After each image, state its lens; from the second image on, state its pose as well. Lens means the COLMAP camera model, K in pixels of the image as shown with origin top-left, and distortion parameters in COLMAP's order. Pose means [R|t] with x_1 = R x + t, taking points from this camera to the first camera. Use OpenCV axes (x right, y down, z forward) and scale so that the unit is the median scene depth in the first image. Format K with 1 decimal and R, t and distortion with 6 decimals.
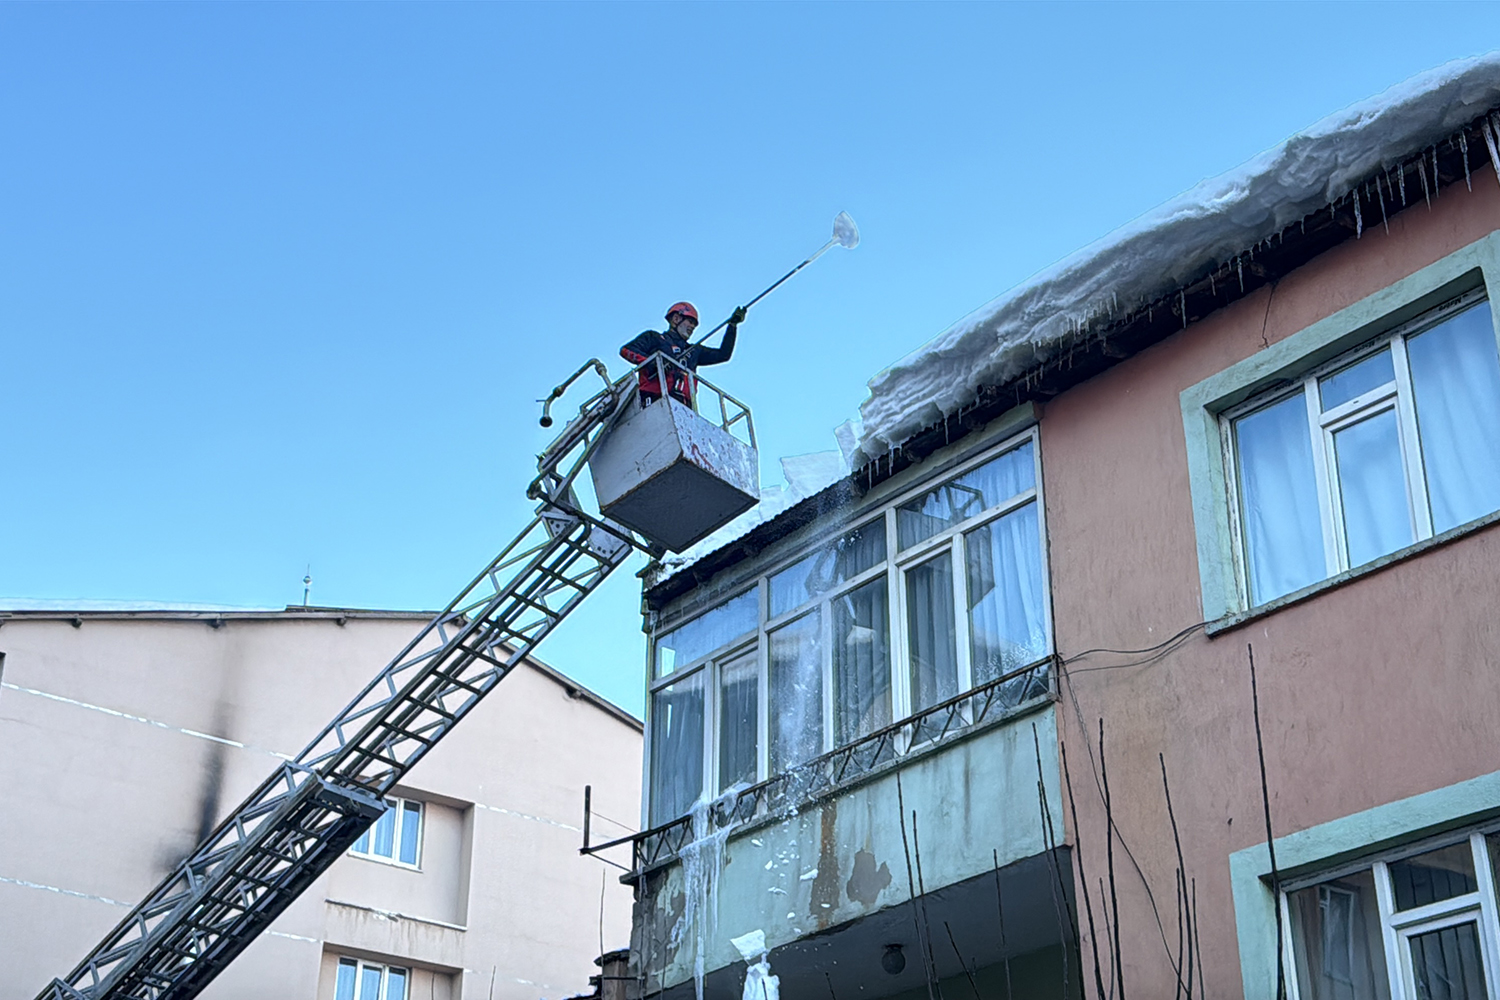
lens RADIAL K [[2270.0, 0, 750.0], [0, 2270.0, 500.0], [0, 0, 1]] dist [0.138440, -0.033497]
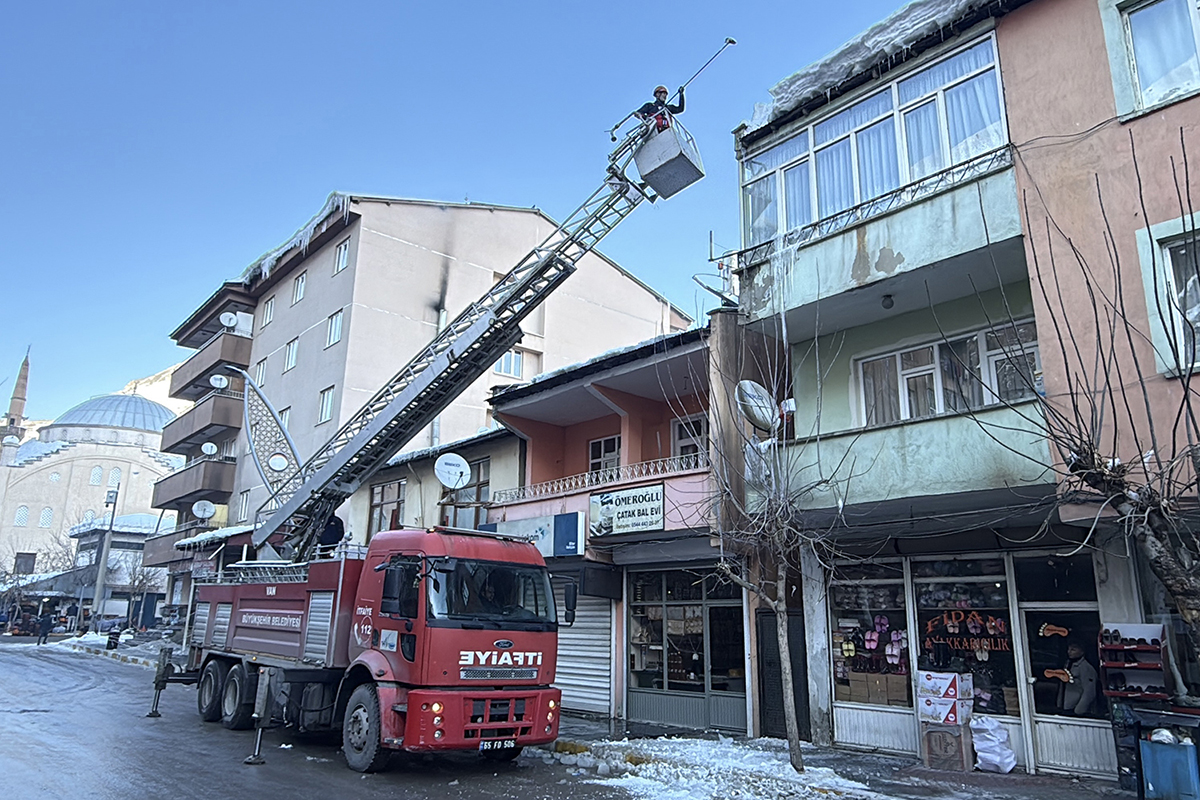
lens RADIAL K [[841.9, 0, 600.0], [0, 841.9, 400.0], [0, 0, 1]] dist [-0.001426, 0.002394]
pose [[0.999275, 0.024720, 0.028960, -0.222720], [-0.030477, 0.975207, 0.219187, 0.127427], [-0.022824, -0.219911, 0.975253, 0.231800]]
